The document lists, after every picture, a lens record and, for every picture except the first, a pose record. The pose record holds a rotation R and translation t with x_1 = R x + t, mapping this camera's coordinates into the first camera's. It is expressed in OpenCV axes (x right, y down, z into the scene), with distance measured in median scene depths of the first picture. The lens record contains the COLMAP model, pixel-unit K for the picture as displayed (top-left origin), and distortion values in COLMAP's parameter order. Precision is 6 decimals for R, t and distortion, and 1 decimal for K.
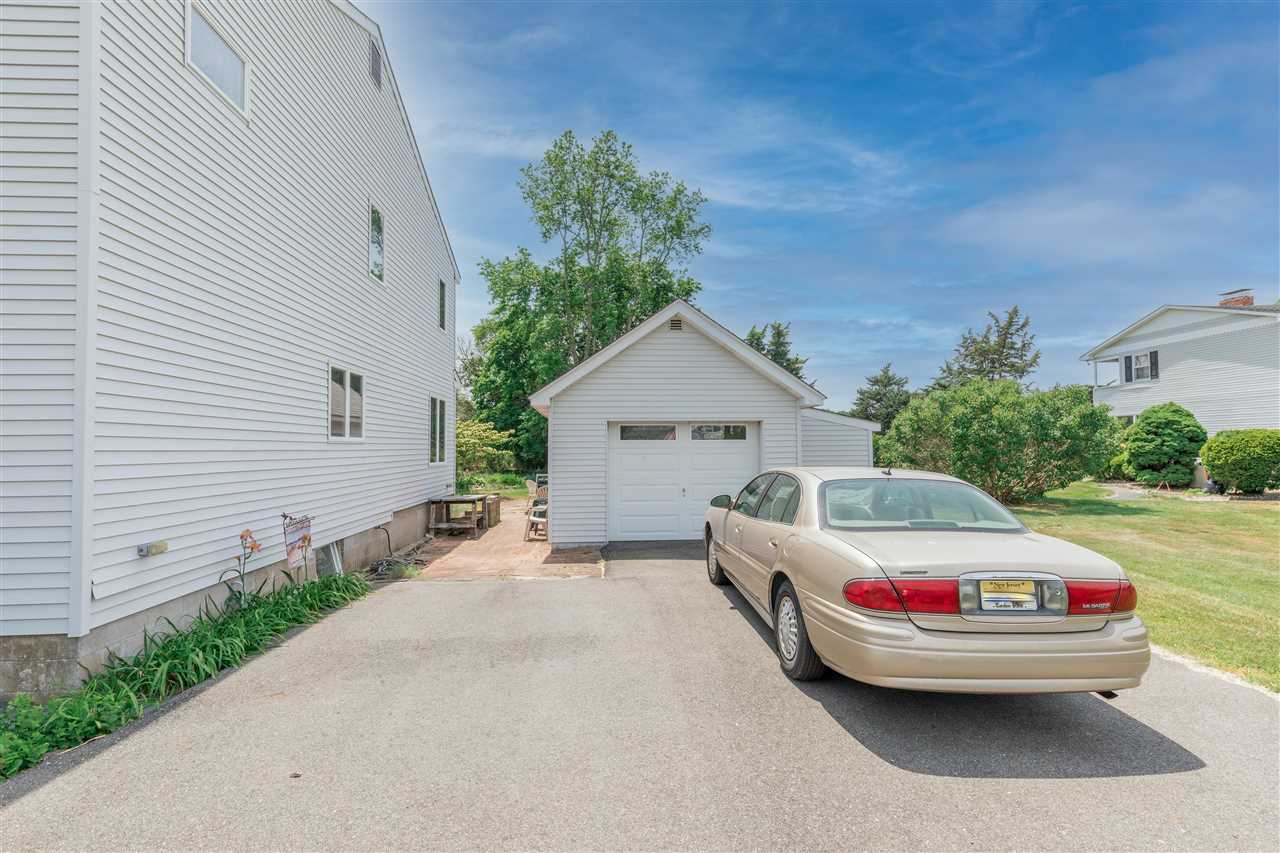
lens RADIAL K [[580.4, 0, 641.0], [0, 580.4, 430.3], [0, 0, 1]] dist [0.004002, 0.000886]
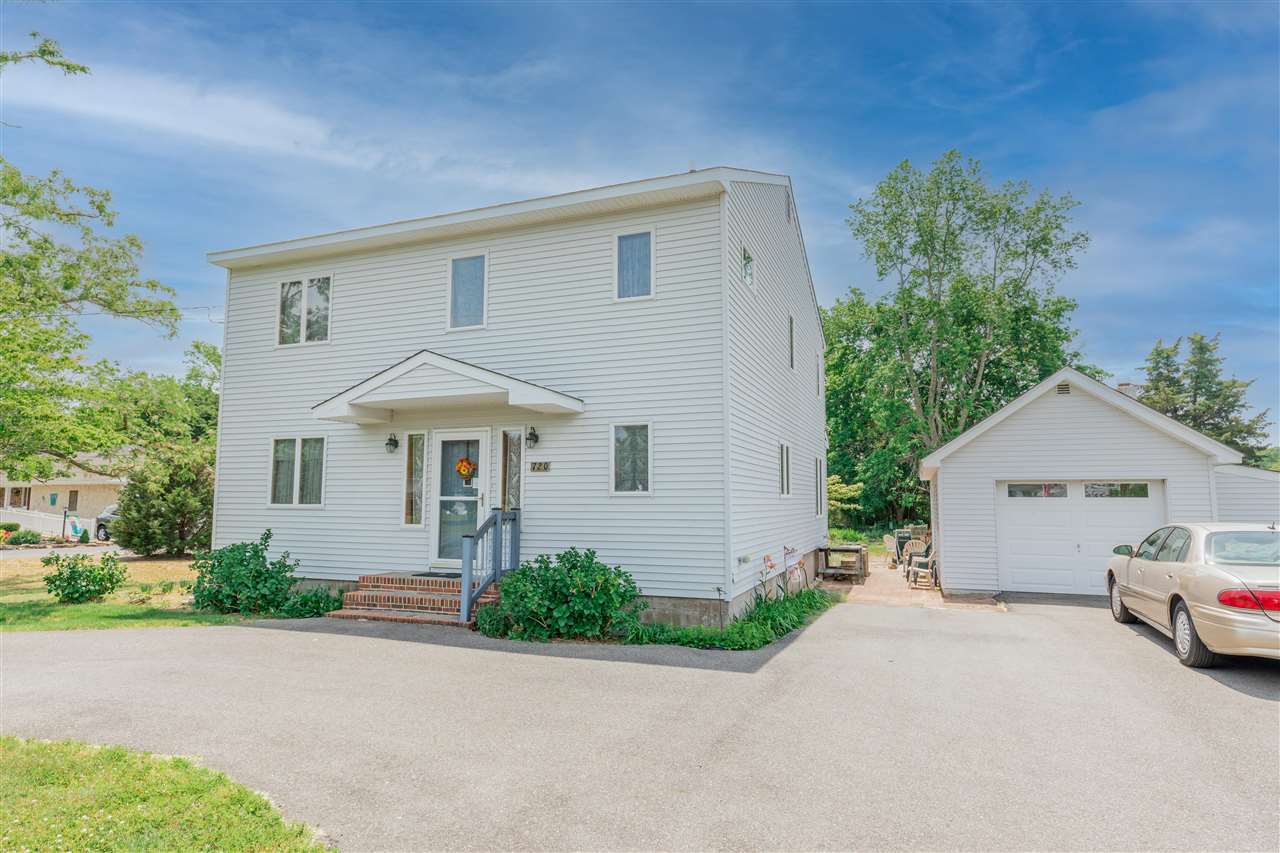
lens RADIAL K [[717.2, 0, 637.5], [0, 717.2, 428.9], [0, 0, 1]] dist [0.002310, -0.001128]
pose [[0.901865, -0.032901, -0.430764, -0.067202], [0.003495, 0.997619, -0.068880, -0.017798], [0.432004, 0.060615, 0.899832, -0.441819]]
